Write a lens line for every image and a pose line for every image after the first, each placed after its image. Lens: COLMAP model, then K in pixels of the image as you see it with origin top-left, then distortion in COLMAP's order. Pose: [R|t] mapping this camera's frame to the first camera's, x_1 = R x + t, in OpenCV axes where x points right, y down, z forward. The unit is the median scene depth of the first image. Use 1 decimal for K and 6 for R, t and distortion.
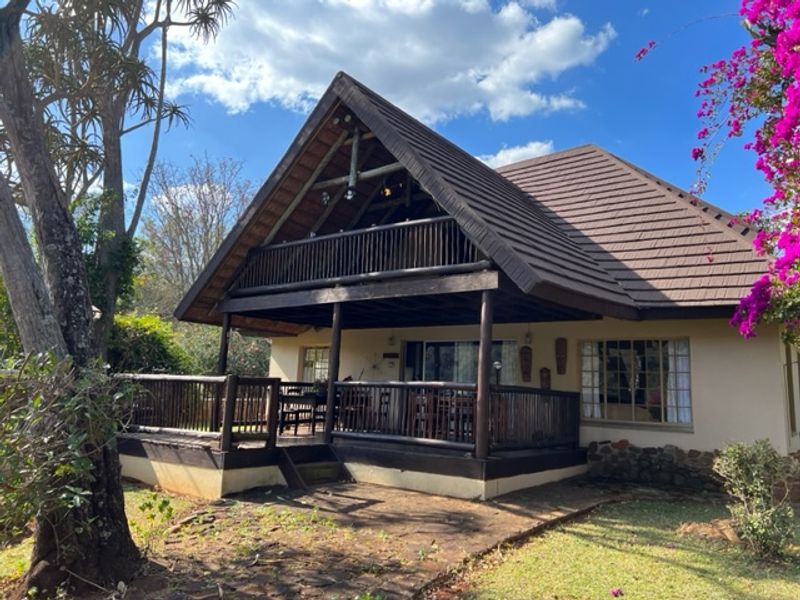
lens RADIAL K [[615.6, 0, 393.2], [0, 615.6, 292.4], [0, 0, 1]] dist [0.057963, -0.044103]
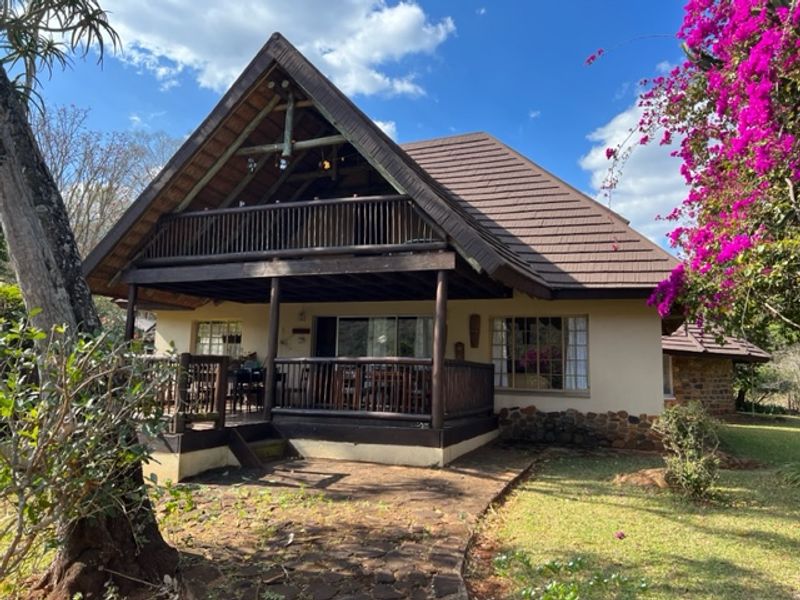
lens RADIAL K [[615.6, 0, 394.5], [0, 615.6, 294.9], [0, 0, 1]] dist [0.057963, -0.044103]
pose [[0.956289, 0.017608, 0.291894, -0.202799], [-0.031013, 0.998663, 0.041360, -0.000723], [-0.290775, -0.048604, 0.955556, 0.019637]]
